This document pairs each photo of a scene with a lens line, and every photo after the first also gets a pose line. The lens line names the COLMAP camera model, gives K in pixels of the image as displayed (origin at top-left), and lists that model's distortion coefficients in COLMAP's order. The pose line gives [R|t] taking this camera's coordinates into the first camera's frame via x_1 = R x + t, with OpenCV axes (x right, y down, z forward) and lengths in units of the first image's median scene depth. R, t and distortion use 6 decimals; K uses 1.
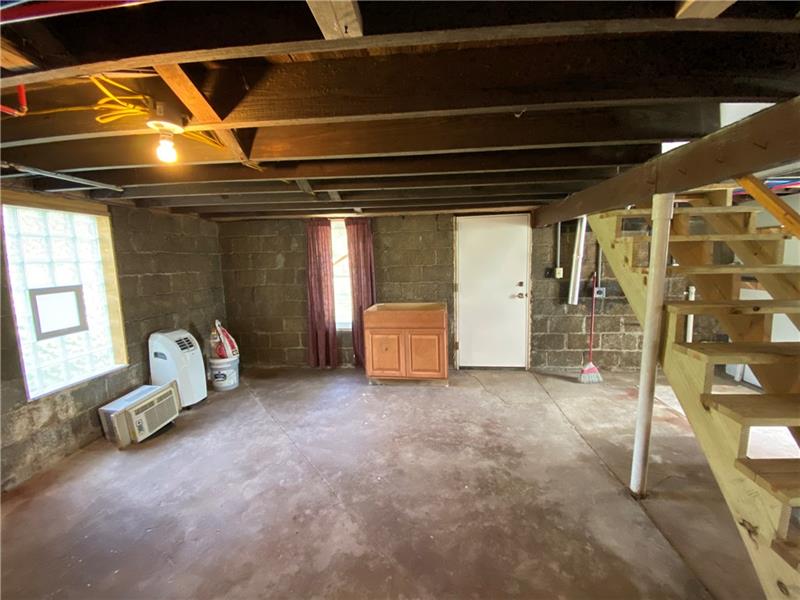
lens RADIAL K [[320.4, 0, 400.0], [0, 320.4, 300.0], [0, 0, 1]] dist [0.014645, -0.017141]
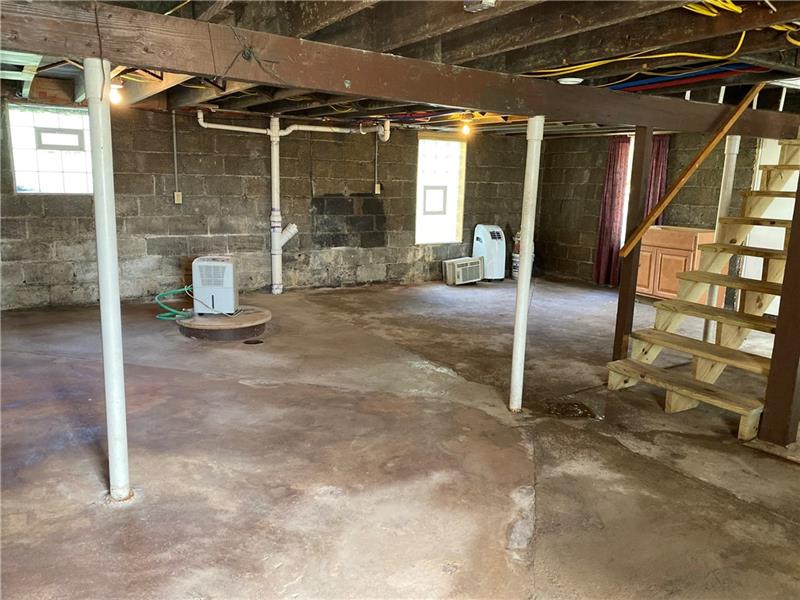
lens RADIAL K [[607.5, 0, 400.0], [0, 607.5, 300.0], [0, 0, 1]] dist [0.001962, -0.000860]
pose [[0.611393, 0.192807, -0.767479, 1.170710], [-0.133327, 0.981097, 0.140261, 0.104670], [0.780014, 0.016571, 0.625542, -0.968308]]
